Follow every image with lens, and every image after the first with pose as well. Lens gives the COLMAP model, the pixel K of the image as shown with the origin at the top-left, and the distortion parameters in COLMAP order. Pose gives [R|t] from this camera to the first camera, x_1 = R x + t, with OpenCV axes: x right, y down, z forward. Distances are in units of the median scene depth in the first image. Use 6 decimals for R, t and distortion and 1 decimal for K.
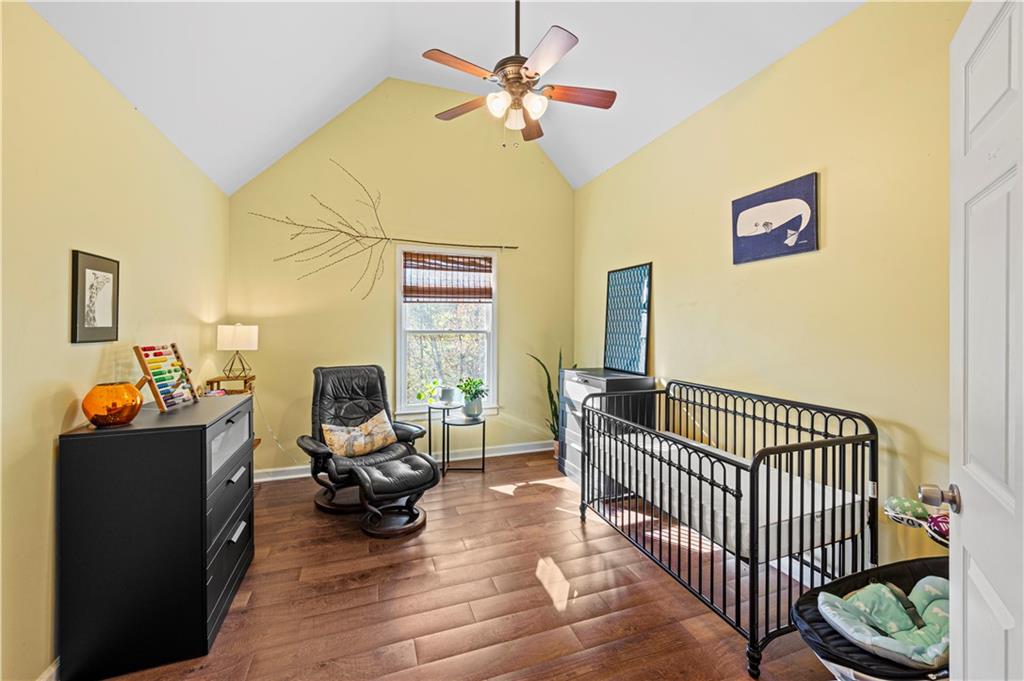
lens RADIAL K [[414.3, 0, 512.0], [0, 414.3, 340.5], [0, 0, 1]] dist [-0.000059, 0.000017]
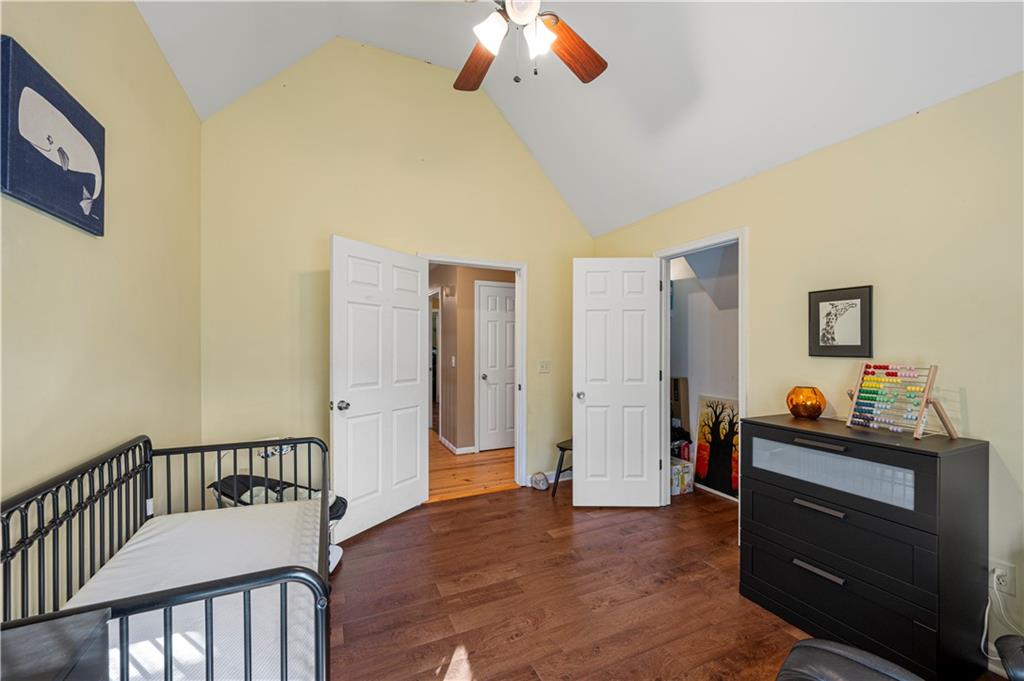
lens RADIAL K [[414.3, 0, 512.0], [0, 414.3, 340.5], [0, 0, 1]] dist [-0.000059, 0.000017]
pose [[-0.996634, -0.002969, -0.081932, 0.086186], [-0.005018, 0.999680, 0.024811, -0.067234], [0.081832, 0.025138, -0.996329, 2.021154]]
